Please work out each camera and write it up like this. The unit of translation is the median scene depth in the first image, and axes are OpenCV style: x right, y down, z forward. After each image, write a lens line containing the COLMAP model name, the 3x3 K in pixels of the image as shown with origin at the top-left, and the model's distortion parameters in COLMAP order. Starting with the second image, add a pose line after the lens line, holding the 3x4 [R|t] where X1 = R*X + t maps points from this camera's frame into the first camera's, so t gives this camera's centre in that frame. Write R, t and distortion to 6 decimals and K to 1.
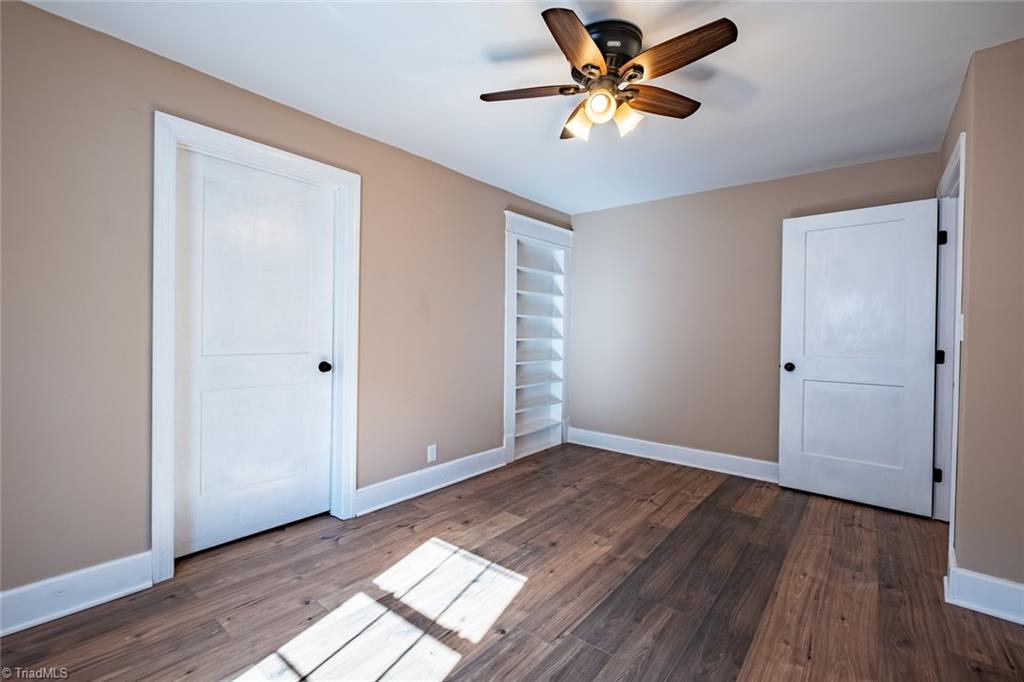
lens RADIAL K [[450.6, 0, 510.9], [0, 450.6, 334.3], [0, 0, 1]] dist [-0.004894, -0.000454]
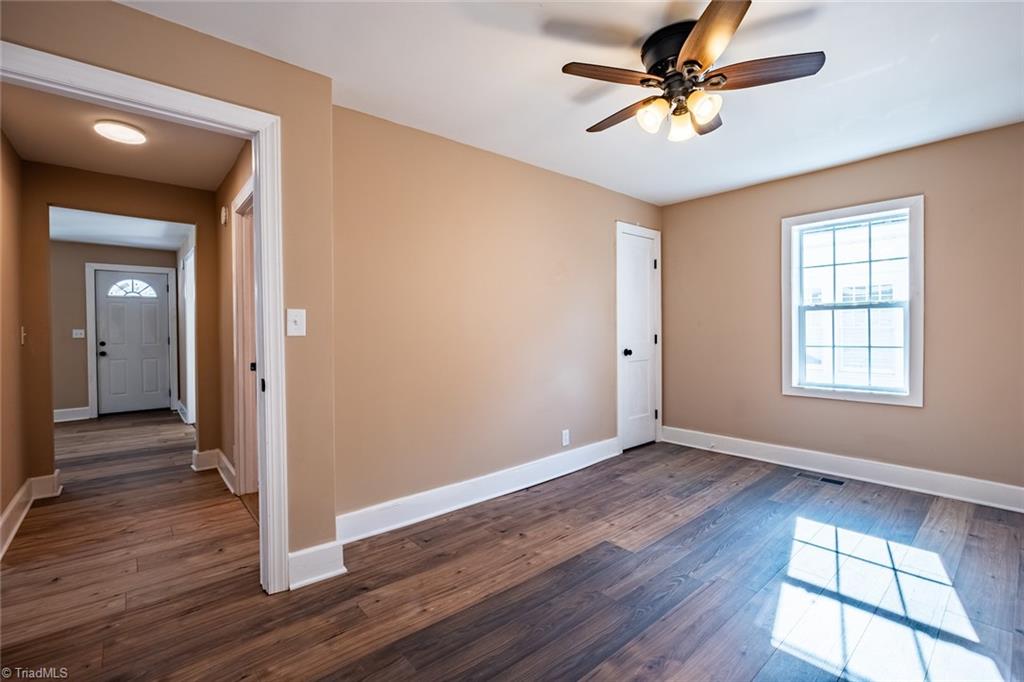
lens RADIAL K [[450.6, 0, 510.9], [0, 450.6, 334.3], [0, 0, 1]] dist [-0.004894, -0.000454]
pose [[-0.984241, -0.006945, 0.176698, 0.409624], [-0.003220, 0.999767, 0.021361, -0.011476], [-0.176805, 0.020455, -0.984033, 2.145788]]
